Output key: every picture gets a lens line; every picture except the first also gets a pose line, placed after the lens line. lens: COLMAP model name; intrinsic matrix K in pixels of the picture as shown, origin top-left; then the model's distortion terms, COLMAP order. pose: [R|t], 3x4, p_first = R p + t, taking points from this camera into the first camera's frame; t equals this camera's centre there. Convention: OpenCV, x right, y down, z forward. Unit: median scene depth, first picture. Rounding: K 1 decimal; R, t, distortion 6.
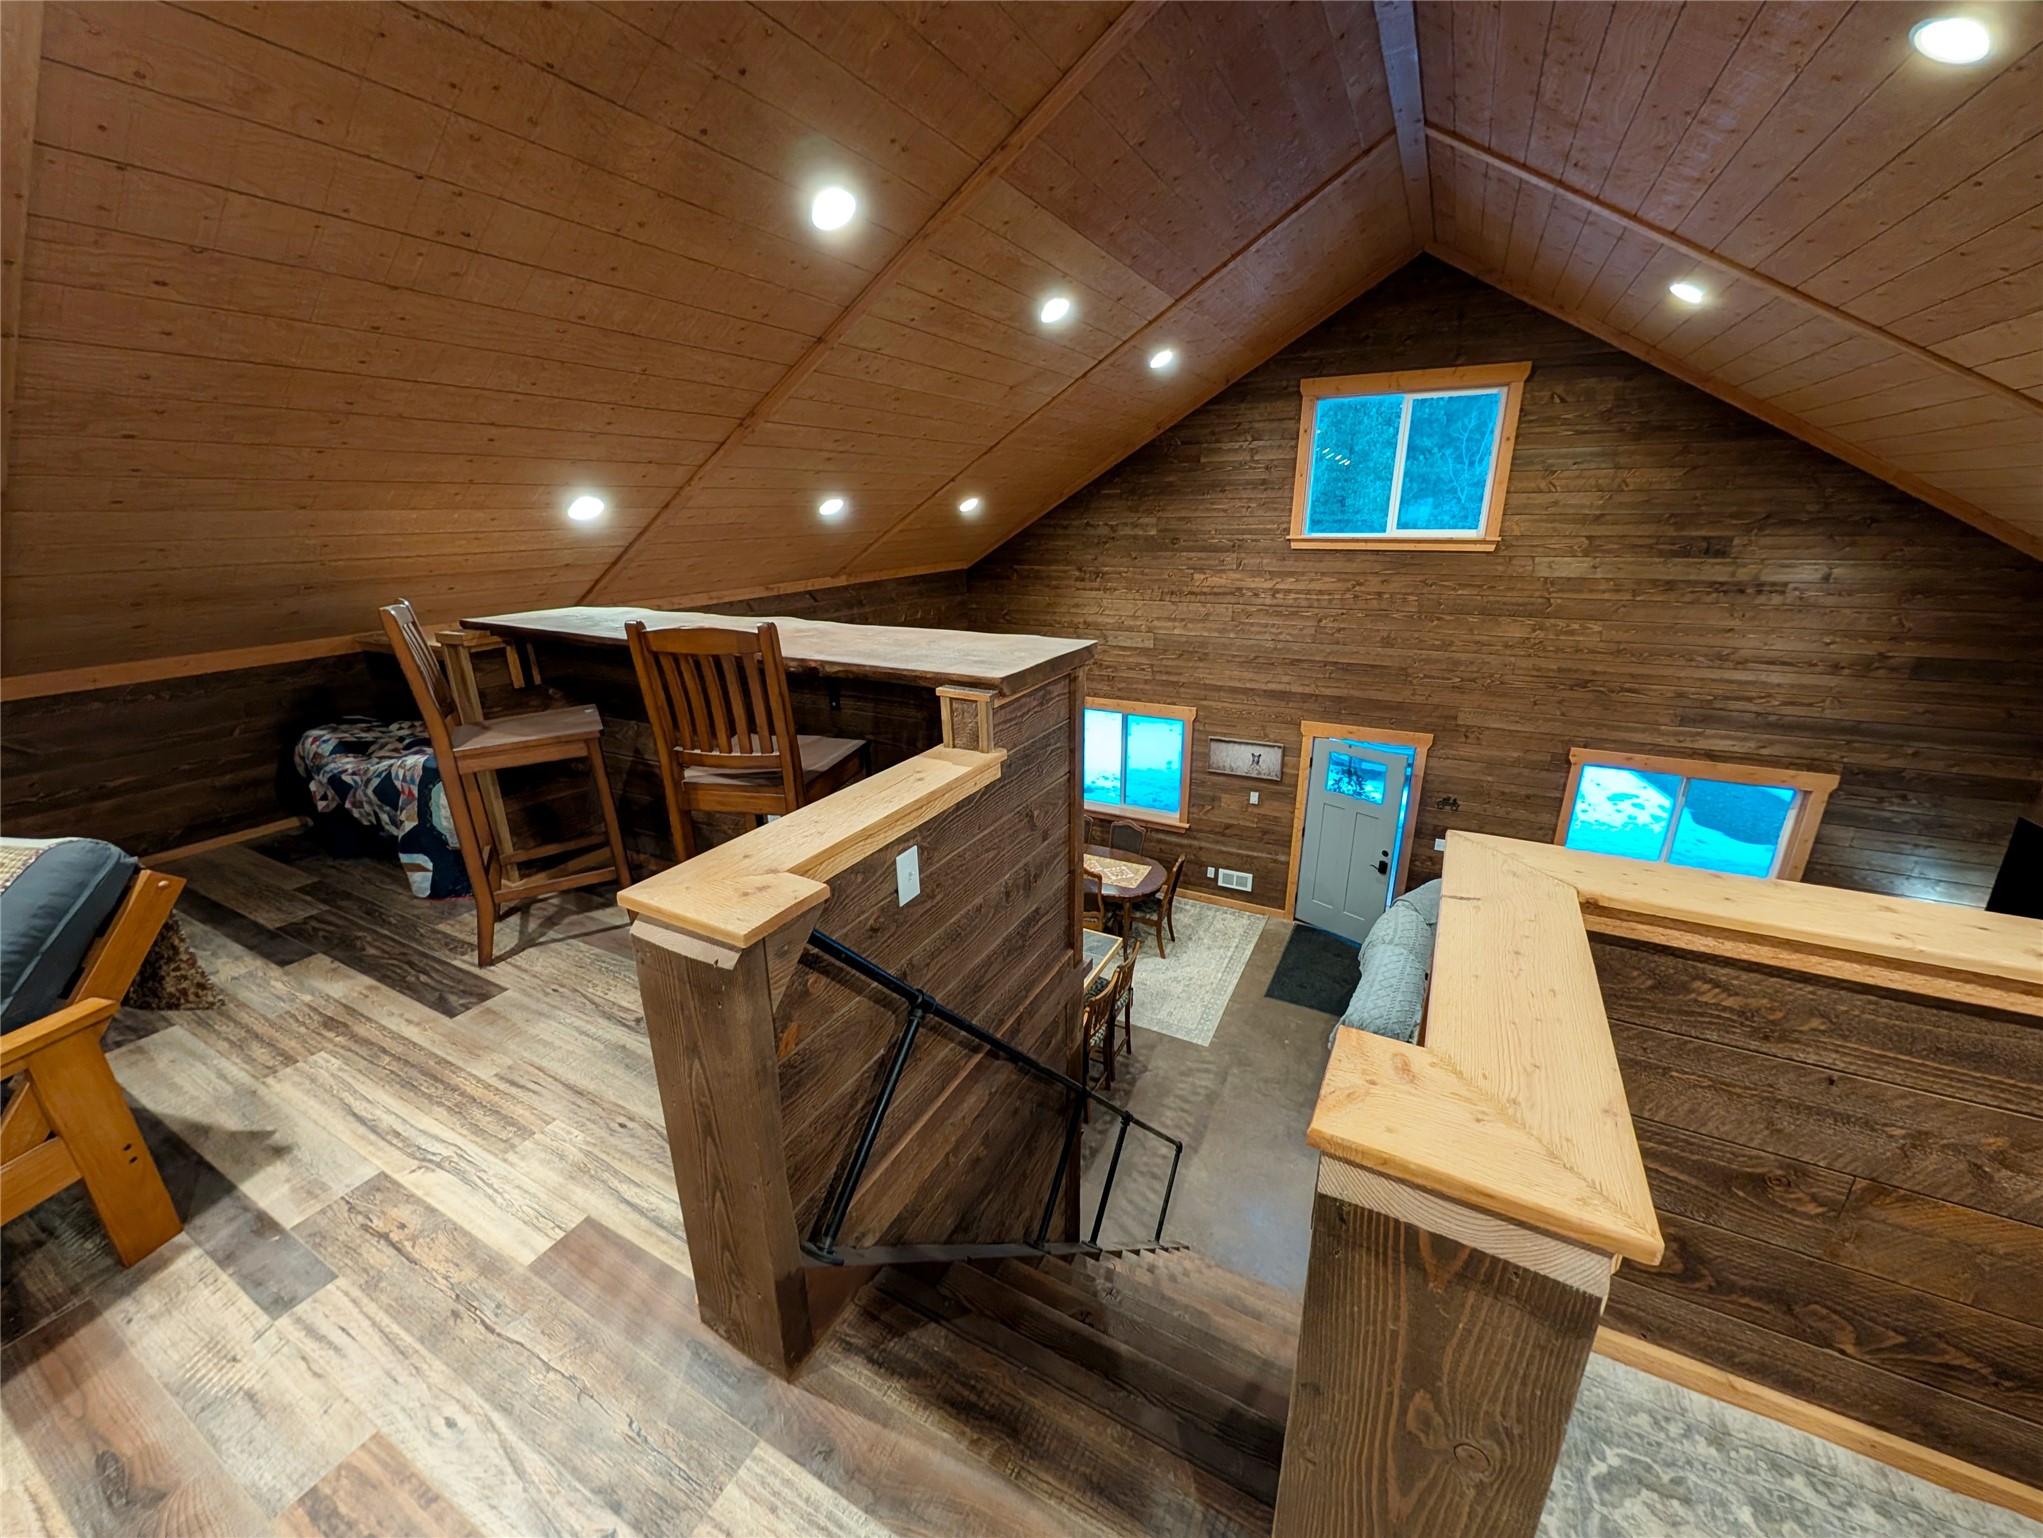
lens RADIAL K [[776.3, 0, 1026.6], [0, 776.3, 771.2], [0, 0, 1]] dist [-0.002978, -0.000112]
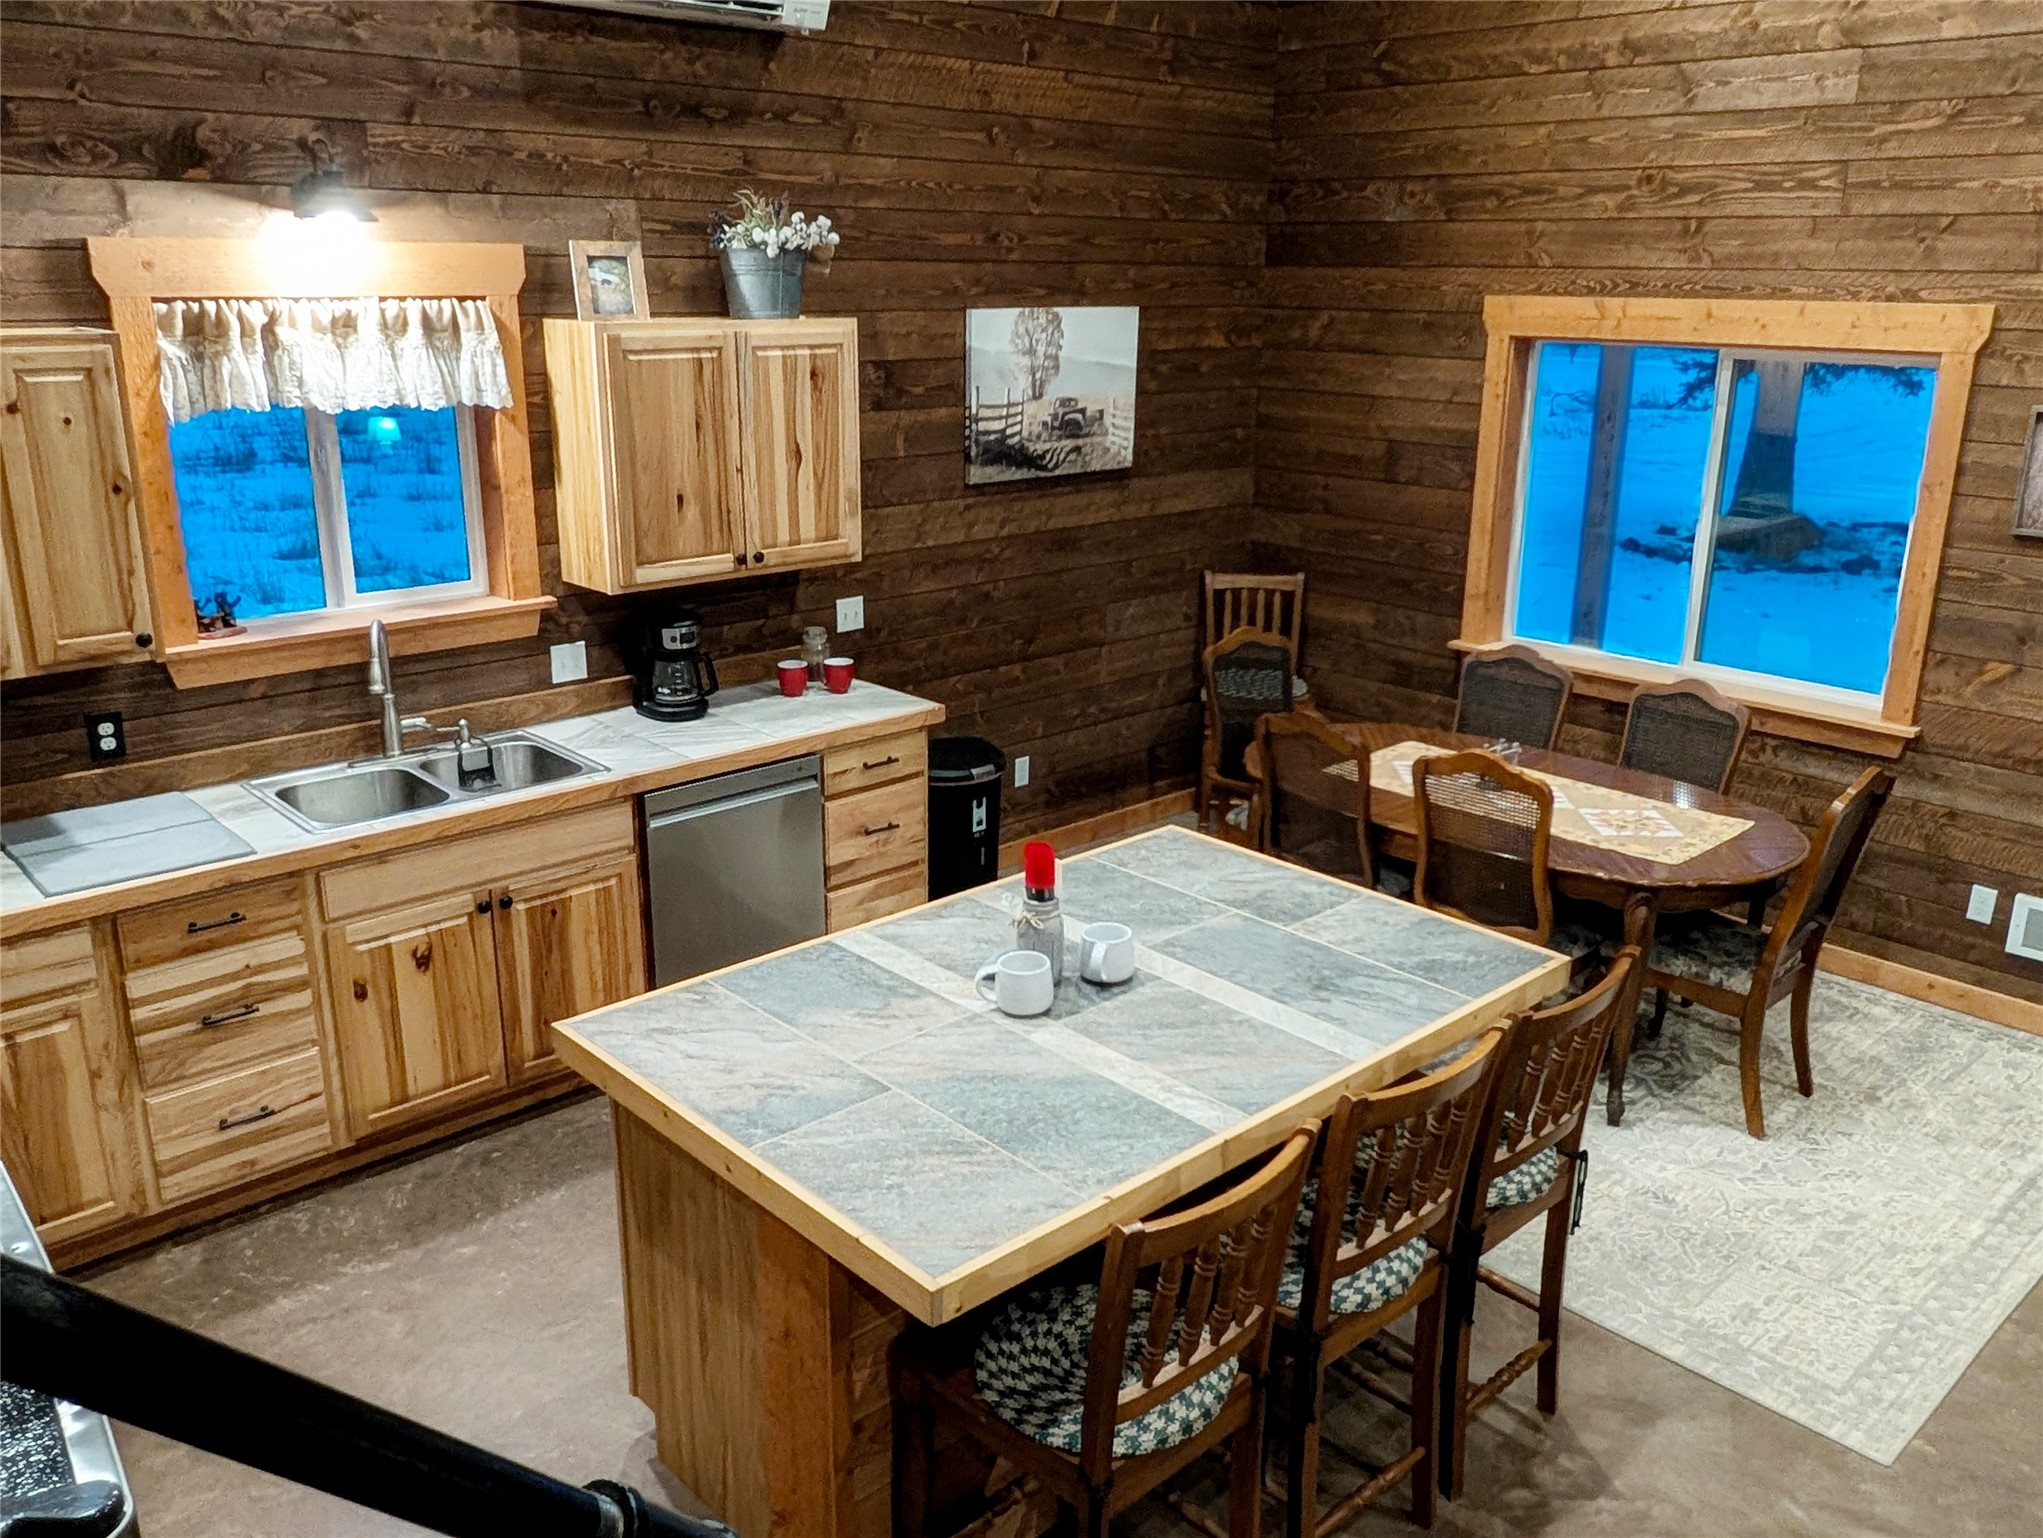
lens RADIAL K [[1617.4, 0, 1014.2], [0, 1617.4, 762.9], [0, 0, 1]] dist [0.001430, 0.001591]
pose [[0.943183, 0.119601, -0.310003, 0.095747], [-0.129339, 0.991540, -0.010971, 0.161055], [0.306069, 0.050443, 0.950672, 0.383846]]
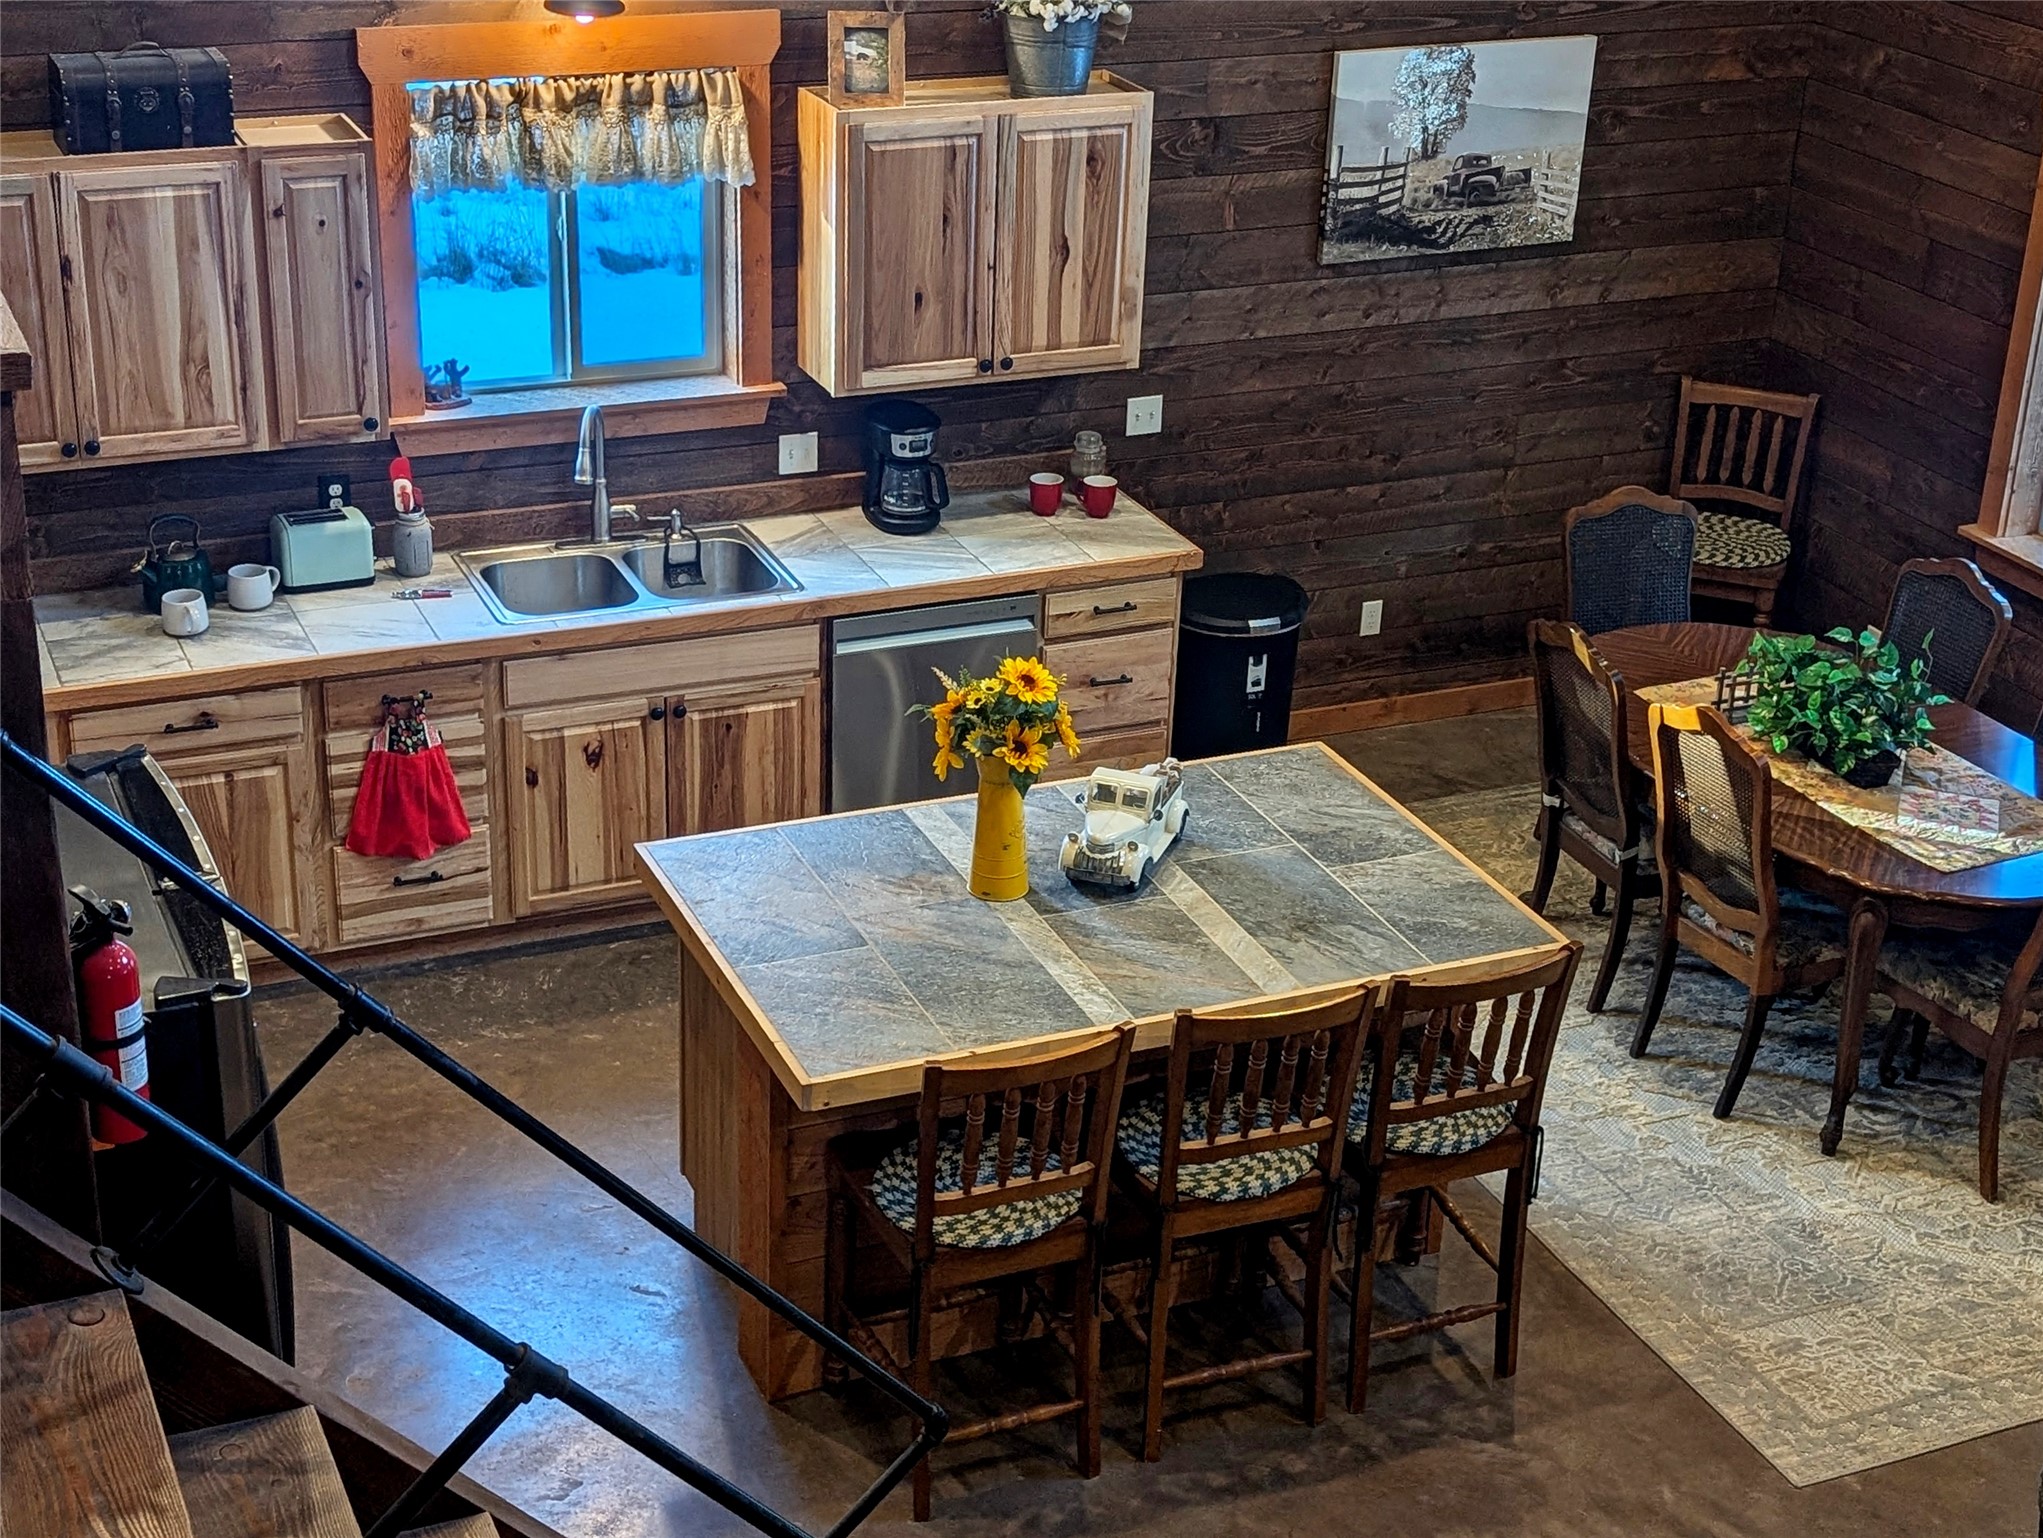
lens RADIAL K [[3005.7, 0, 1021.5], [0, 3005.7, 769.0], [0, 0, 1]] dist [0.281256, -1.382569]
pose [[0.780746, 0.297034, -0.549732, 0.457834], [-0.245108, 0.954860, 0.167825, 0.031774], [0.574767, 0.003715, 0.818309, 0.057895]]
